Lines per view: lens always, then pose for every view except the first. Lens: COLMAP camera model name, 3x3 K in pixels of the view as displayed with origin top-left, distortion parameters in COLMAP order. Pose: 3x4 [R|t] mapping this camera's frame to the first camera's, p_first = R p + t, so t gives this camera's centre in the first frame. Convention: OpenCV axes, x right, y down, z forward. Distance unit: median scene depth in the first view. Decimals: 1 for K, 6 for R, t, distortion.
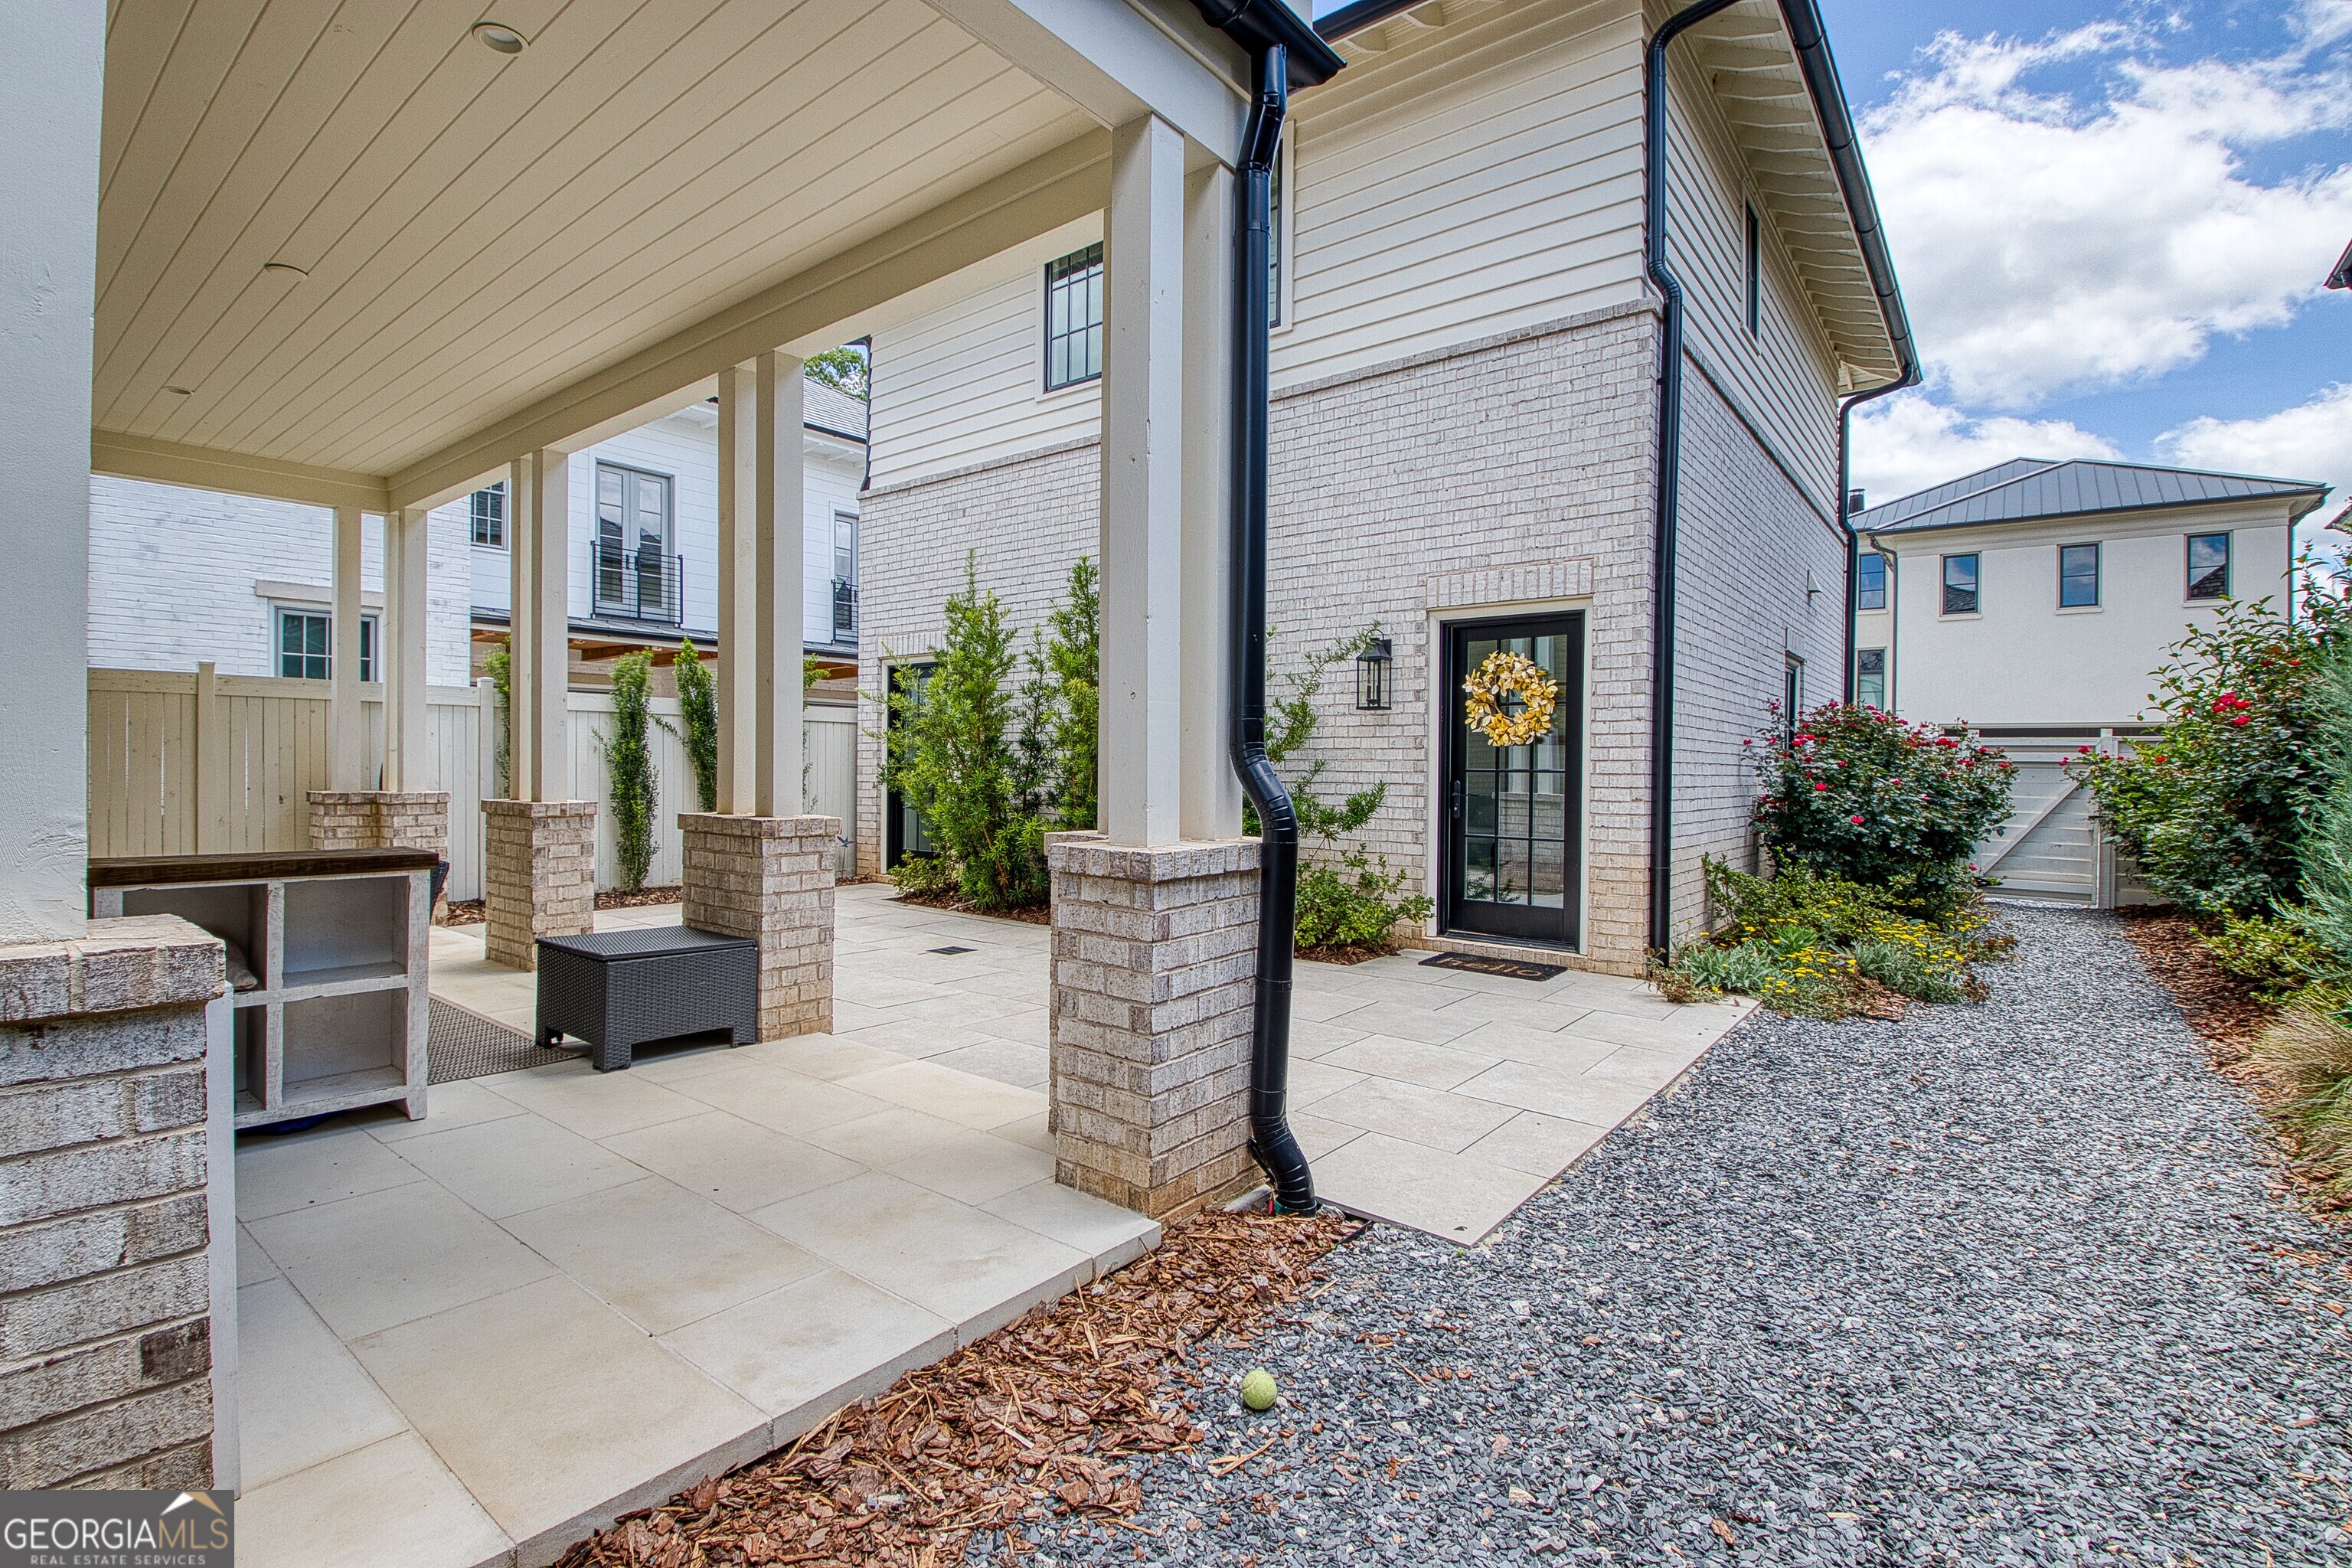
lens RADIAL K [[1087.7, 0, 1170.3], [0, 1087.7, 771.3], [0, 0, 1]] dist [-0.001776, -0.000644]
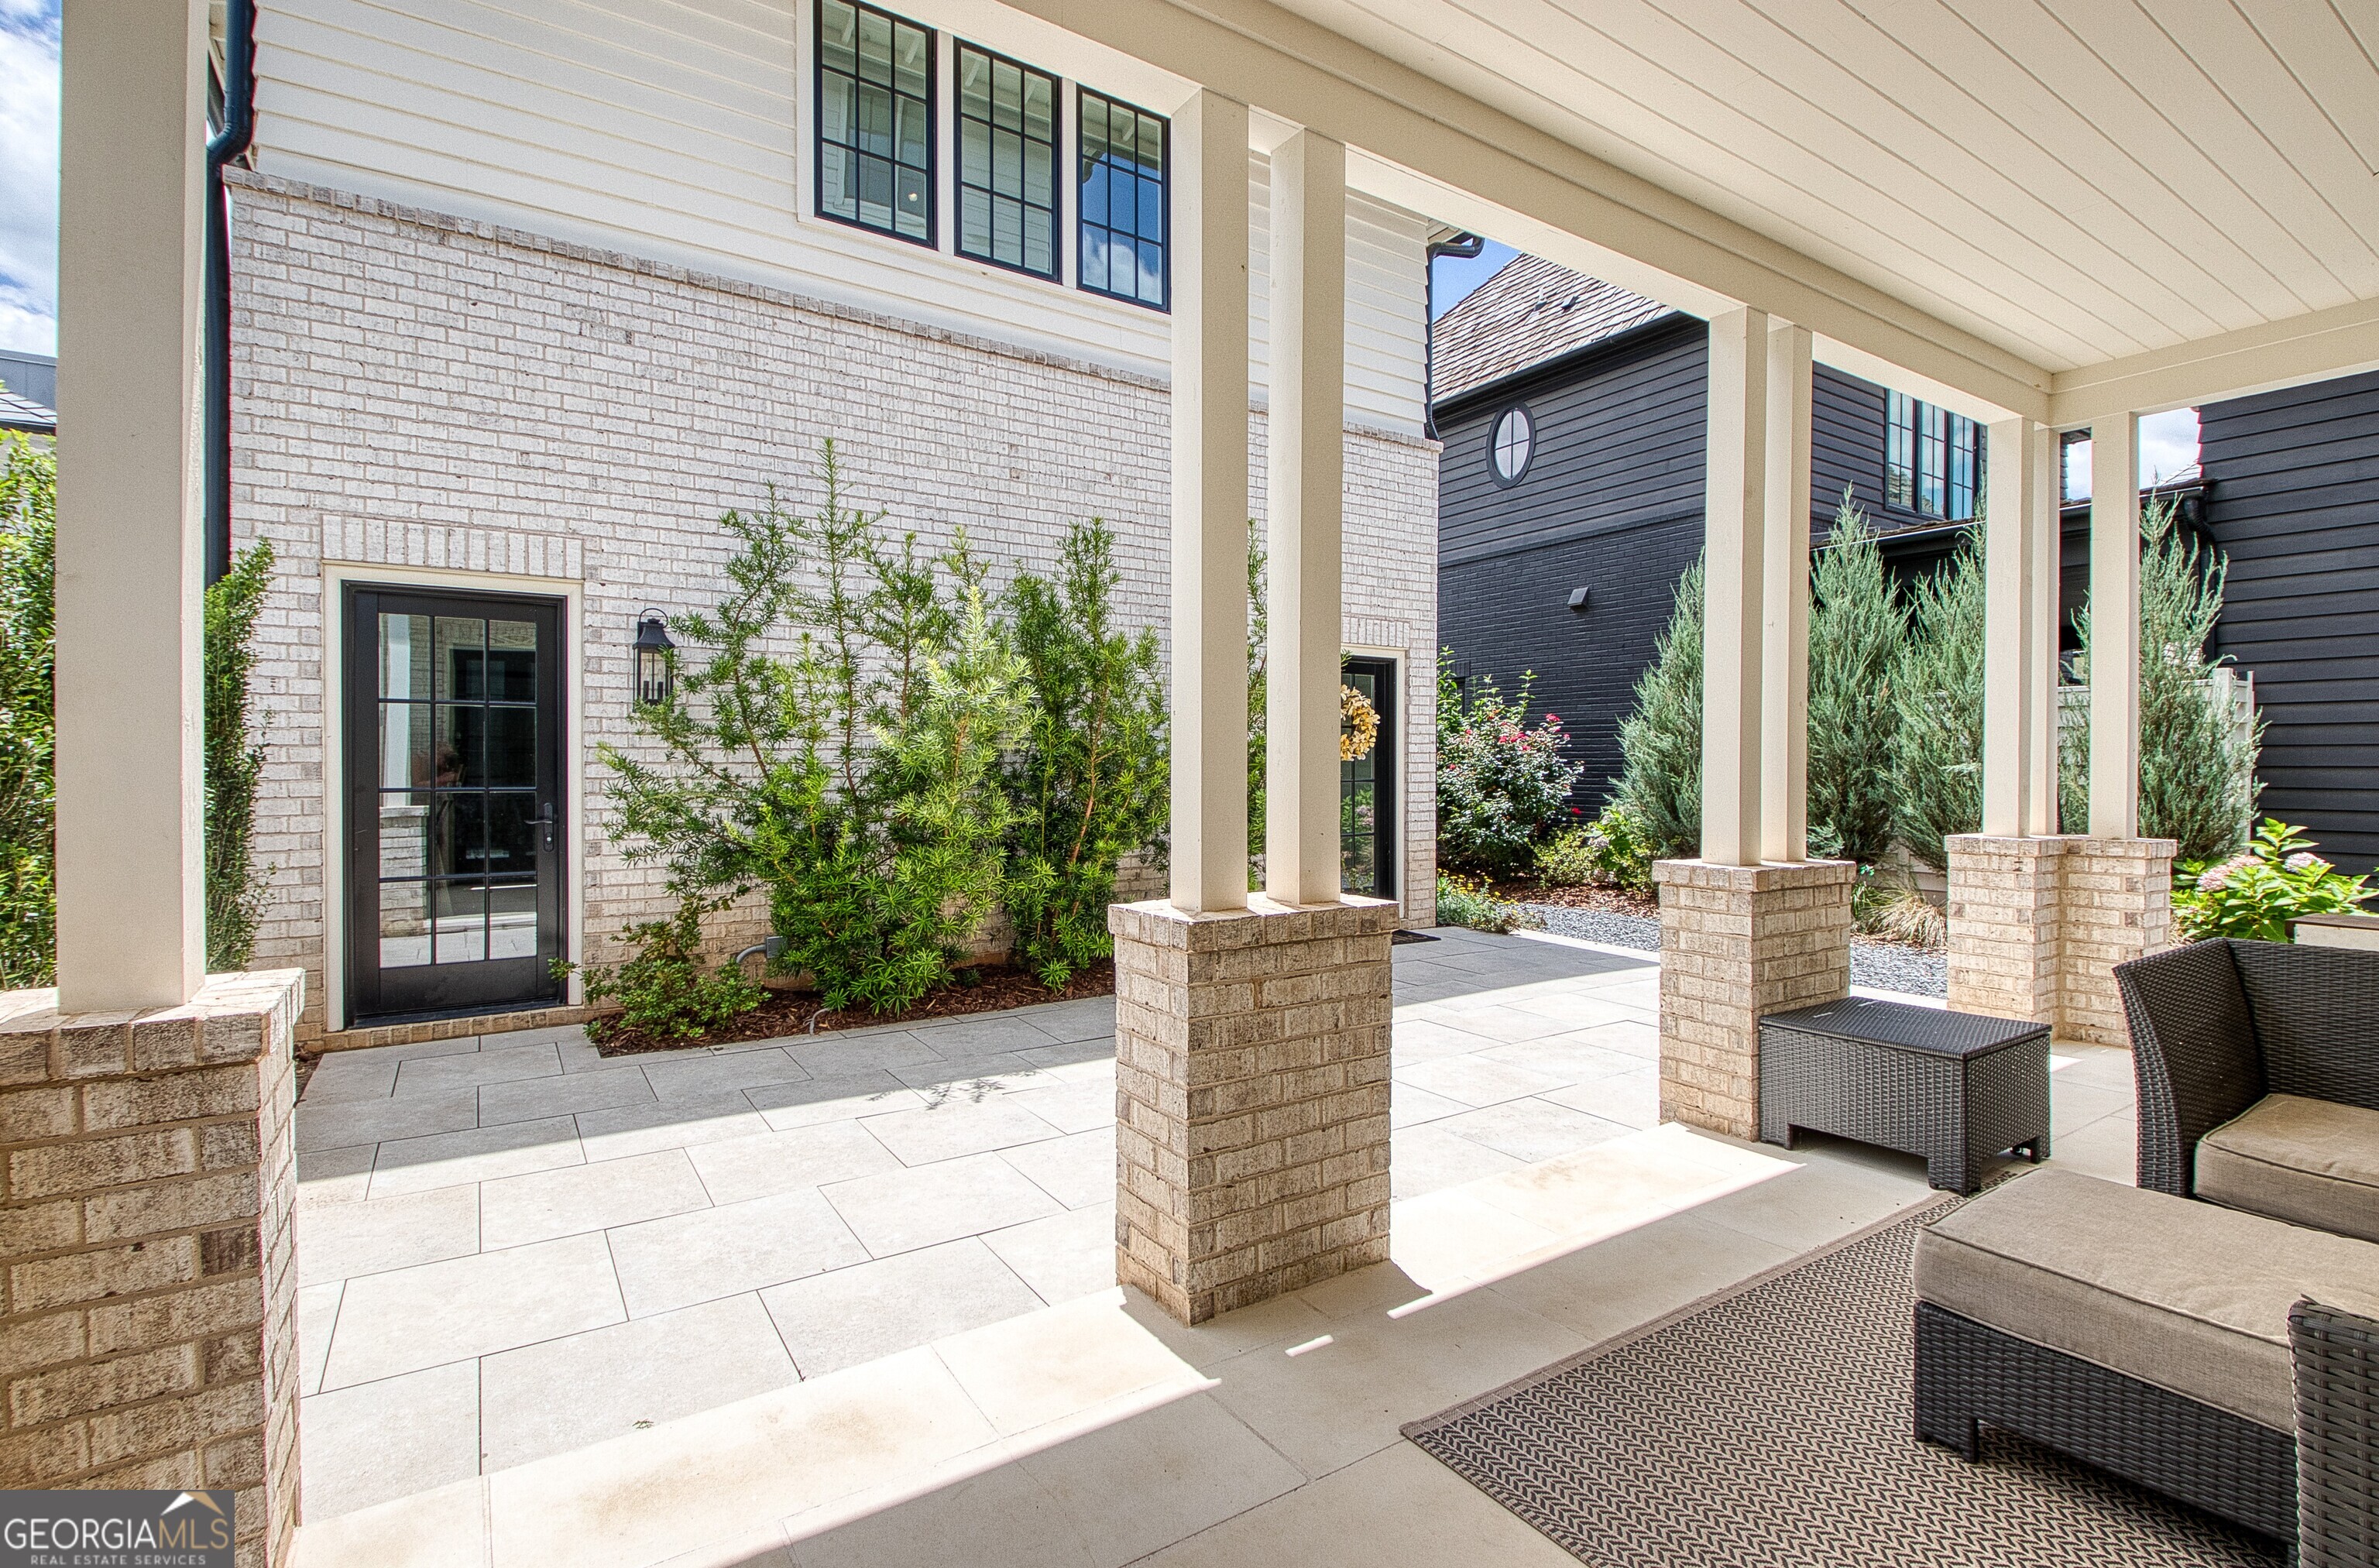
lens RADIAL K [[1100.2, 0, 1207.0], [0, 1100.2, 778.4], [0, 0, 1]] dist [-0.001776, -0.000644]
pose [[0.306296, -0.015653, 0.951808, -0.916255], [0.010415, 0.999860, 0.013092, -0.027537], [-0.951879, 0.005903, 0.306416, 0.800014]]
